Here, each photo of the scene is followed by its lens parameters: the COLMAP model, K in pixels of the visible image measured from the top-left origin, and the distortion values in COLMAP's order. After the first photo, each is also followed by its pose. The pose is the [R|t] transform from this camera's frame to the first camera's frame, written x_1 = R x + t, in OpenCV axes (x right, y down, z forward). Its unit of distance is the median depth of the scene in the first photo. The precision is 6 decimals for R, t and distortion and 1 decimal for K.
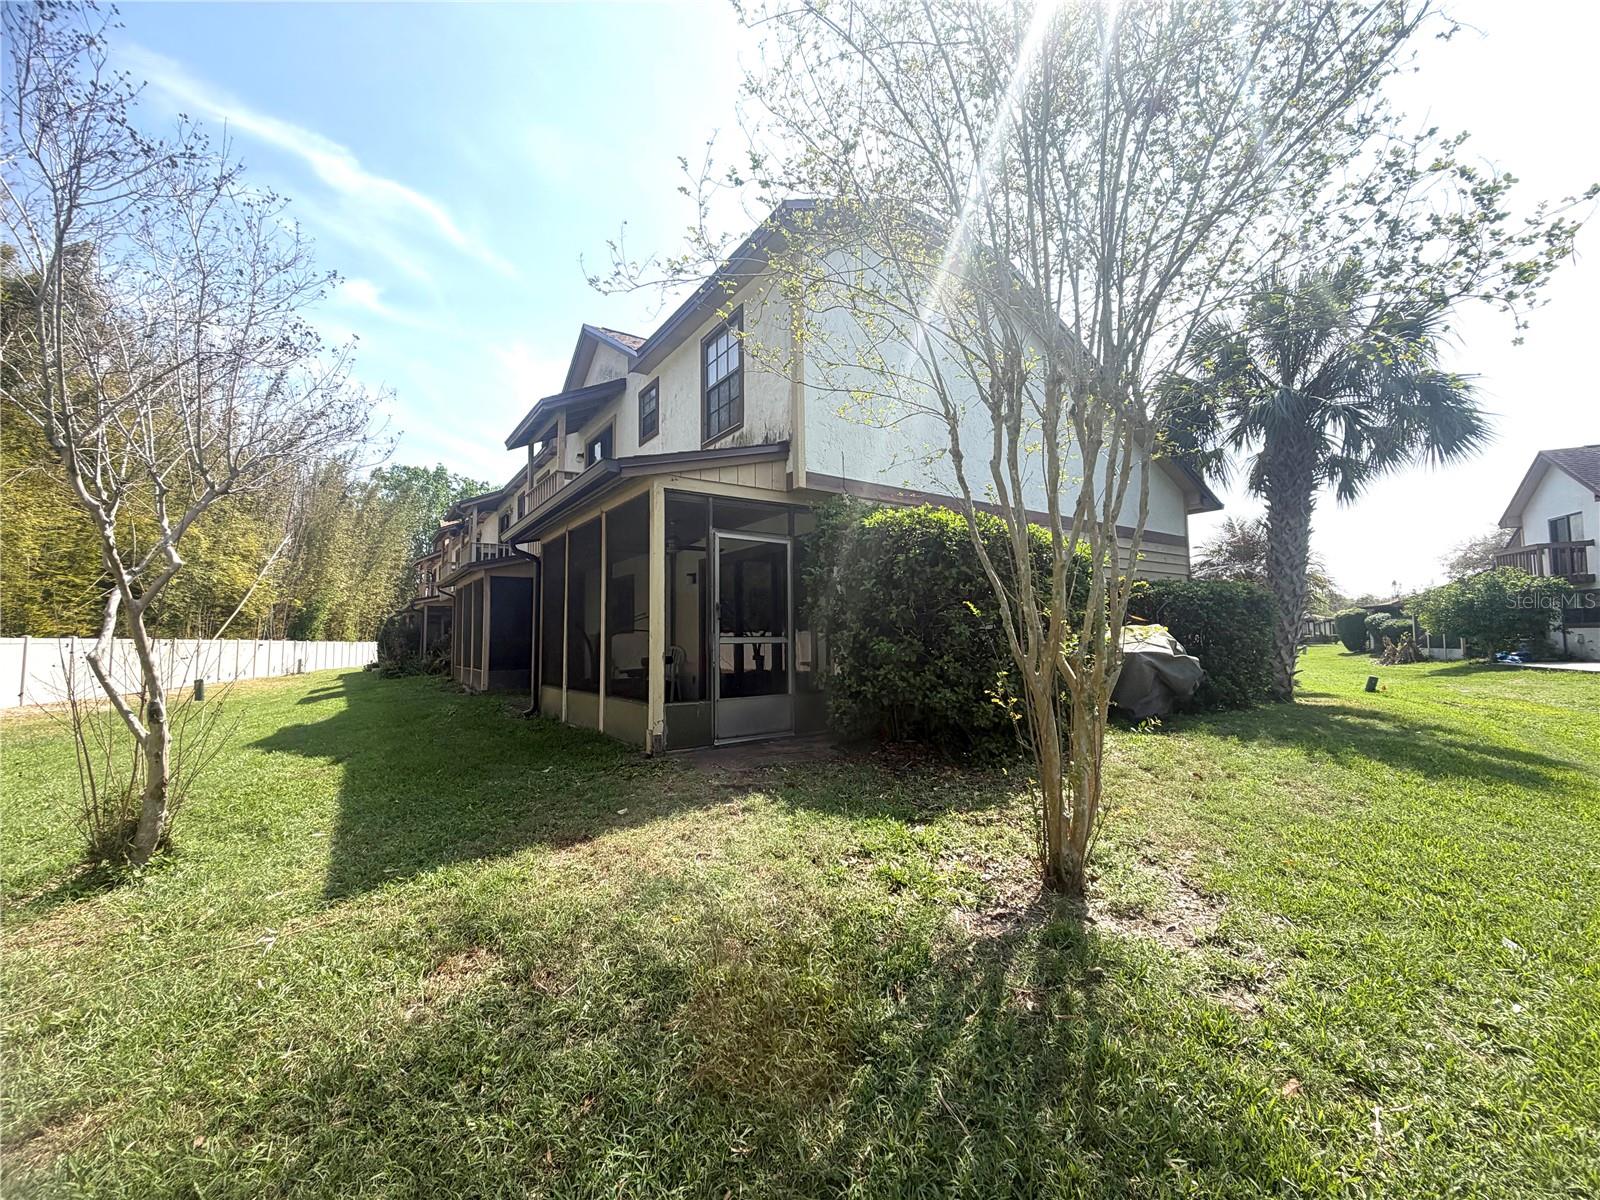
lens RADIAL K [[639.6, 0, 809.5], [0, 639.6, 587.1], [0, 0, 1]] dist [0.002129, -0.000894]
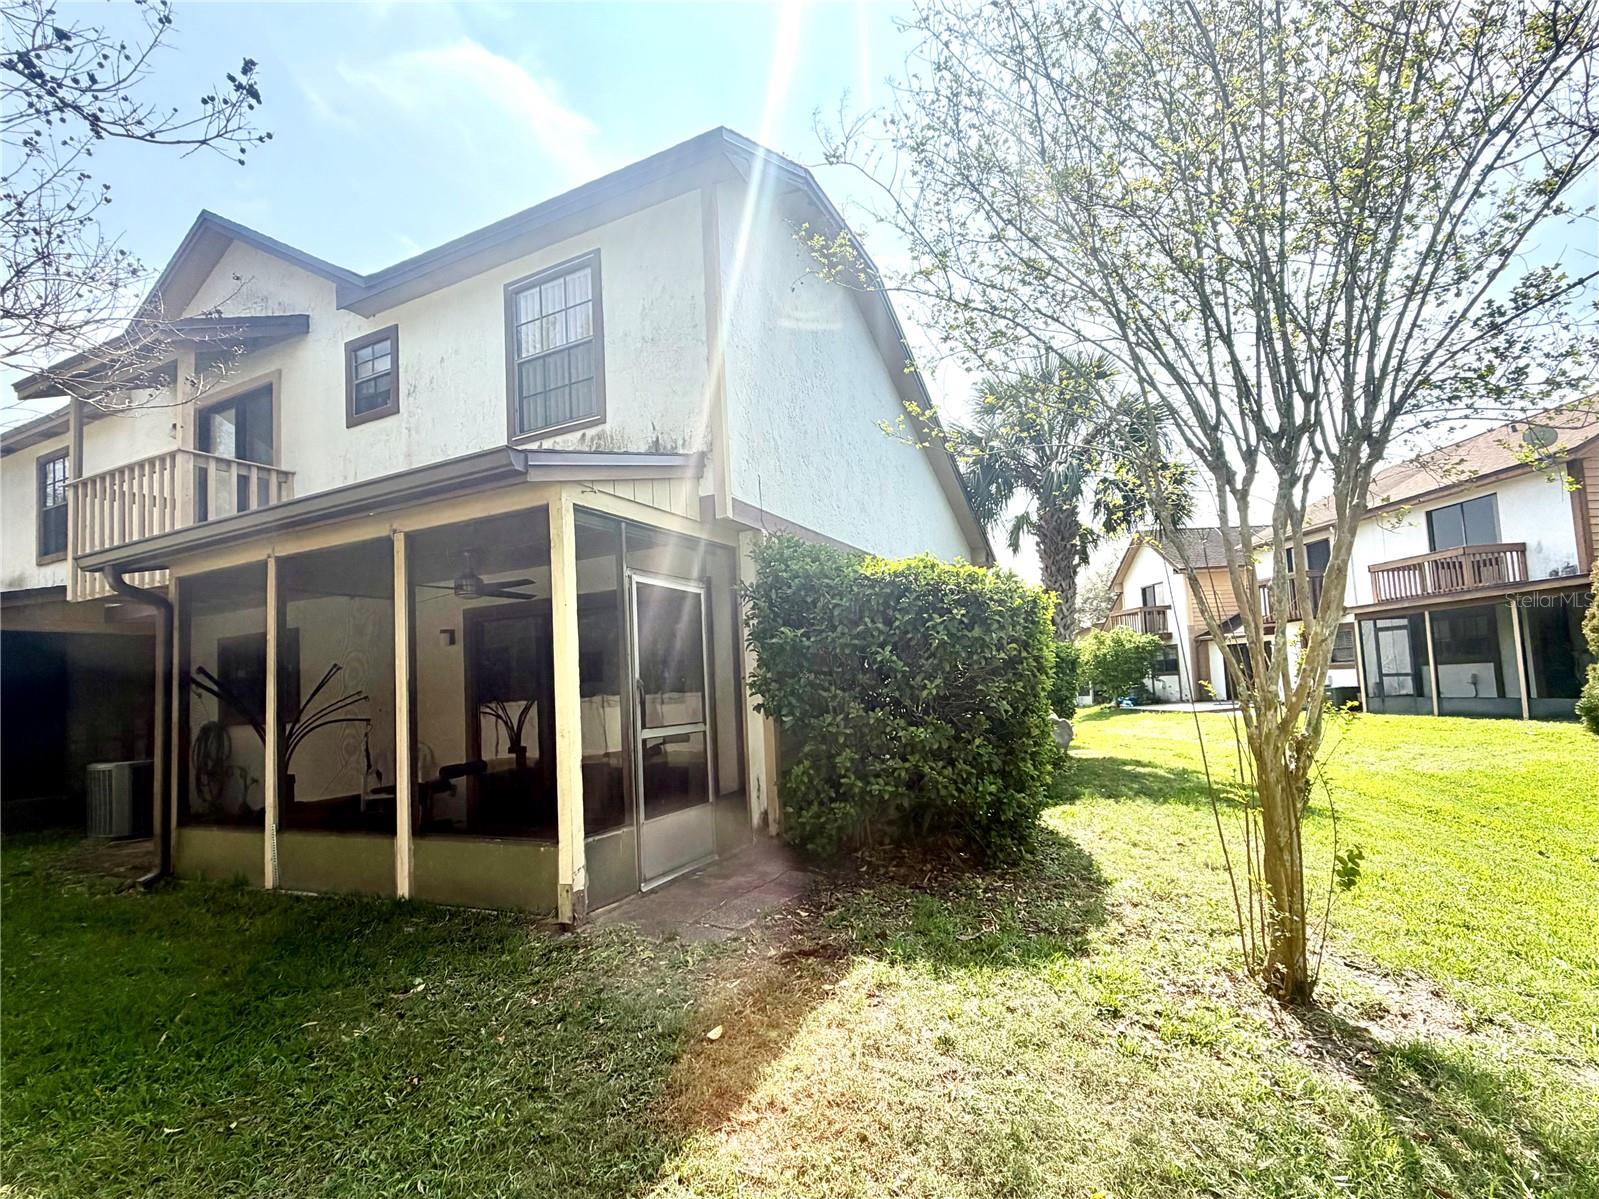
lens RADIAL K [[757.0, 0, 823.3], [0, 757.0, 629.4], [0, 0, 1]] dist [0.003405, -0.000487]
pose [[0.874520, 0.007613, 0.484929, -0.282081], [0.000075, 0.999875, -0.015833, -0.011727], [-0.484989, 0.013882, 0.874410, 0.158119]]
